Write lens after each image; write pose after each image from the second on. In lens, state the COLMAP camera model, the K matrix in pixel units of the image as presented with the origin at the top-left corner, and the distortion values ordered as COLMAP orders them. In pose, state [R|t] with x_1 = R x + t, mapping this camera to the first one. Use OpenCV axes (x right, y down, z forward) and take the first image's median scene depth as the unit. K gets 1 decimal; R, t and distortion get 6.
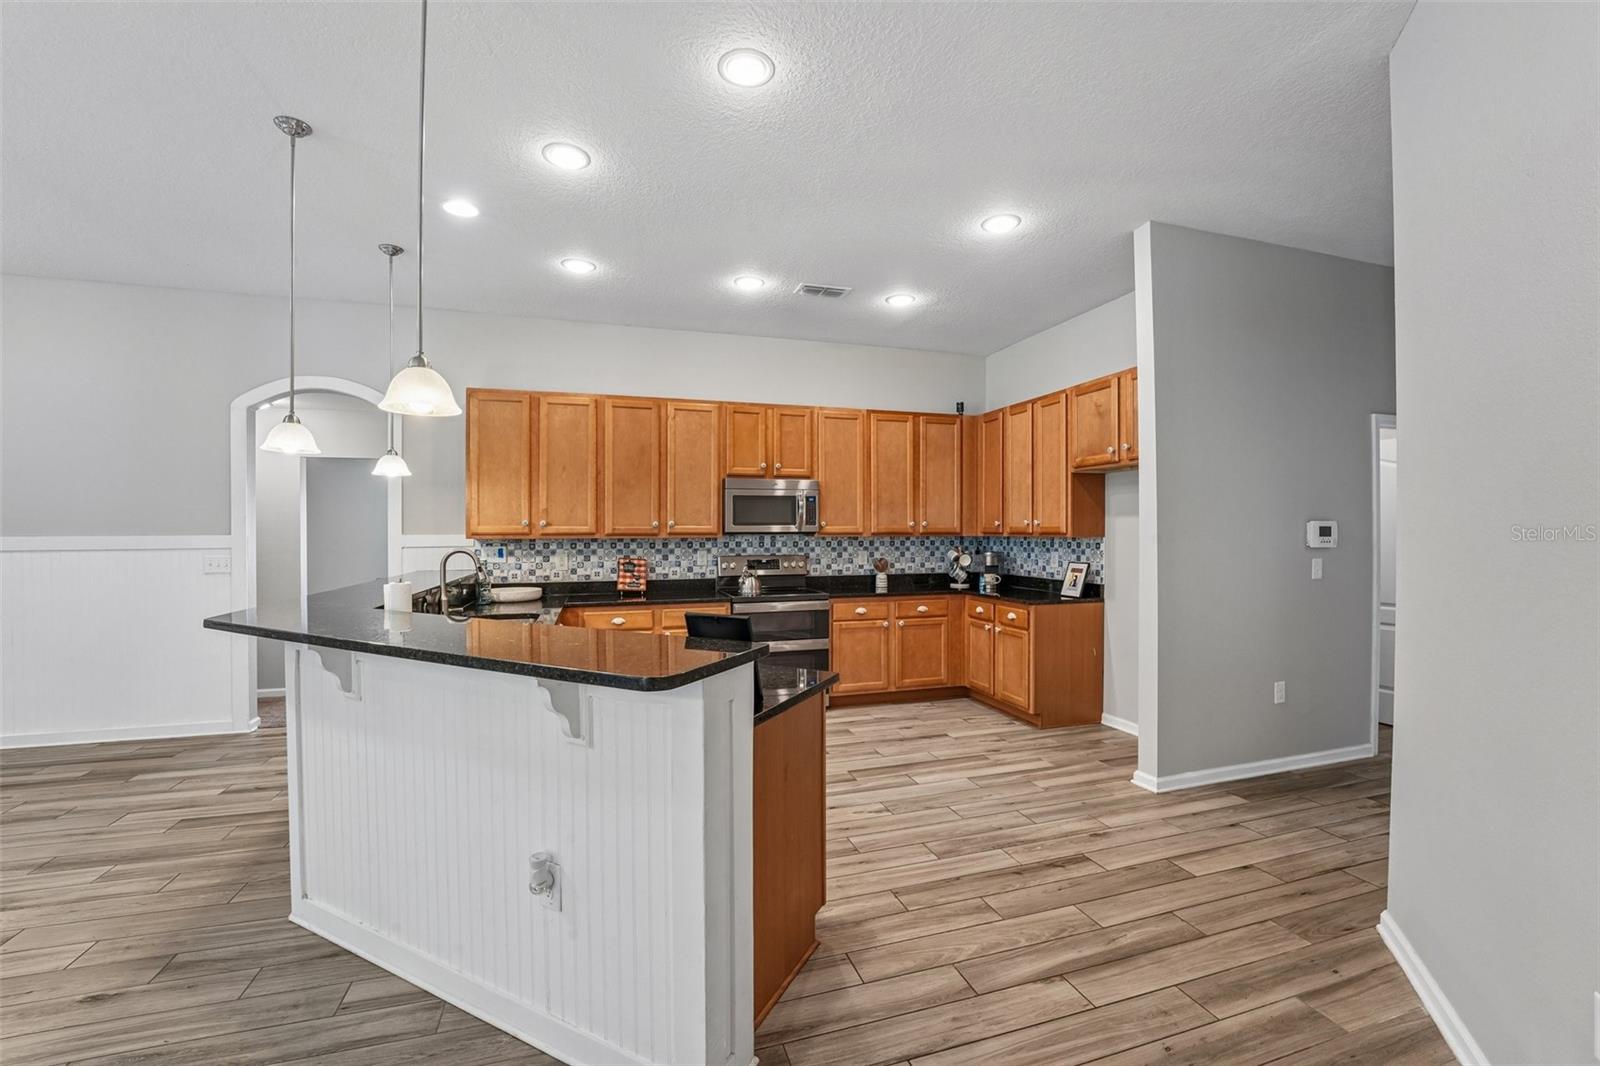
lens RADIAL K [[652.6, 0, 797.6], [0, 652.6, 539.4], [0, 0, 1]] dist [-0.027406, 0.003427]
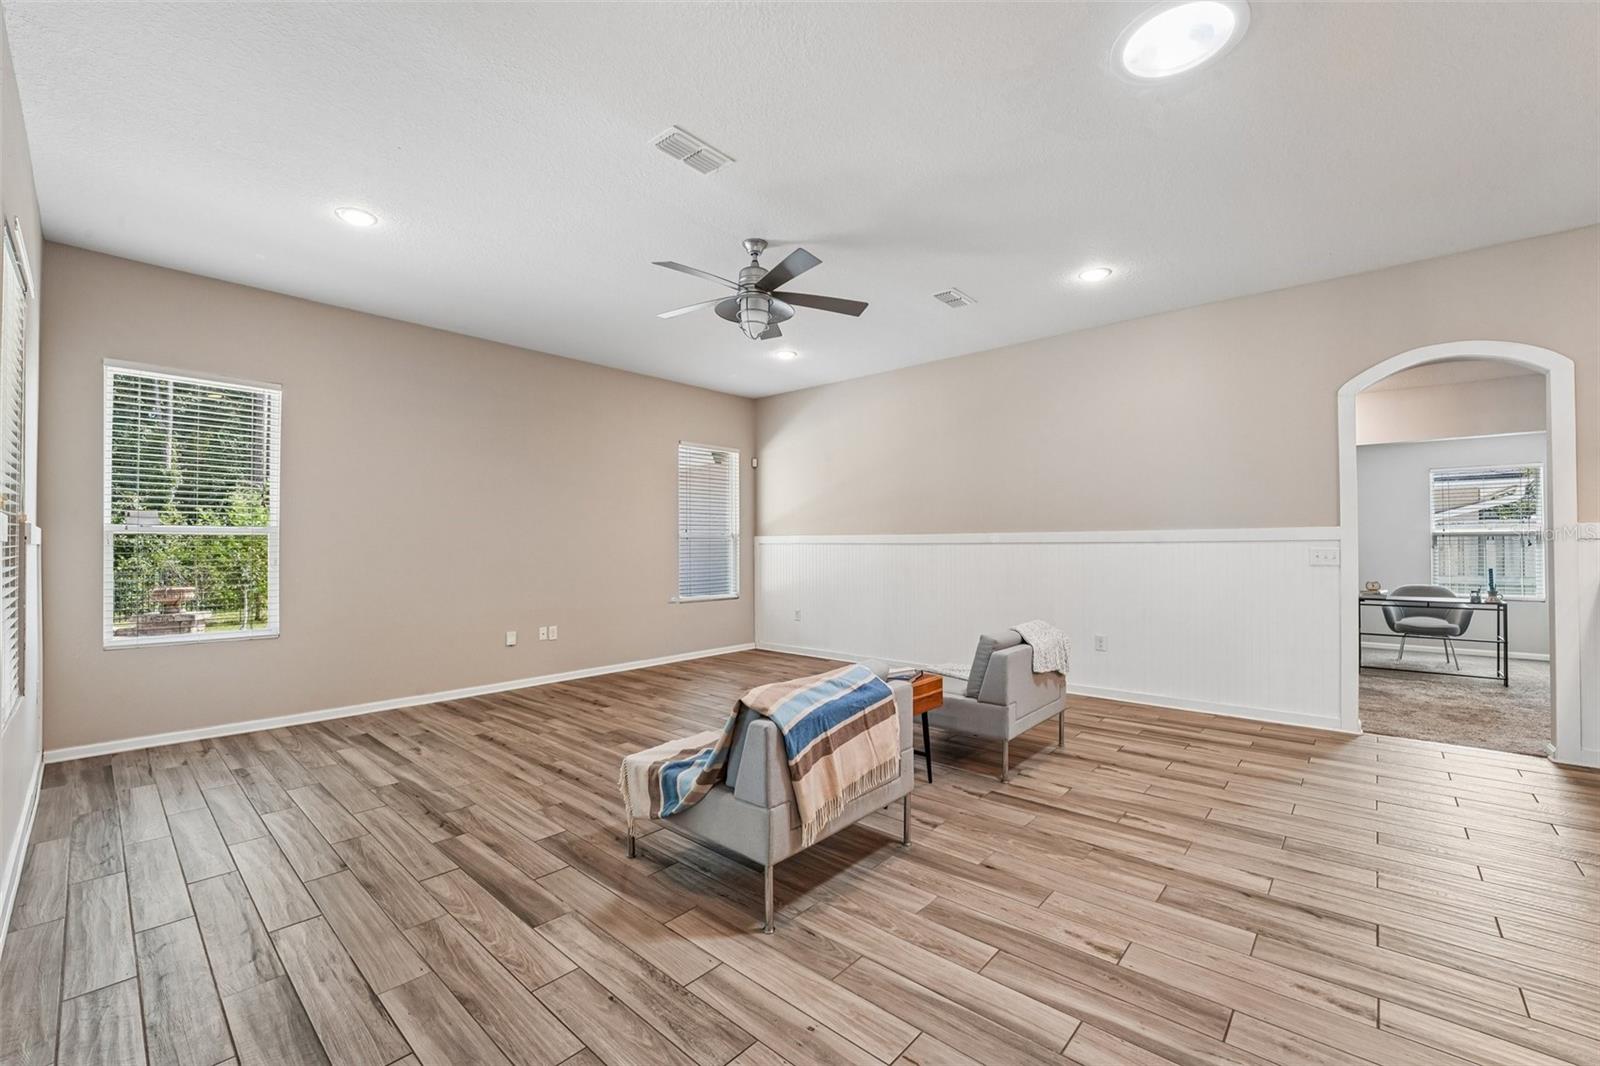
lens RADIAL K [[652.6, 0, 798.9], [0, 652.6, 535.2], [0, 0, 1]] dist [-0.027406, 0.003427]
pose [[0.518862, -0.013317, -0.854754, -0.448785], [-0.007157, 0.999776, -0.019921, 0.030352], [0.854828, 0.016454, 0.518651, -0.190441]]
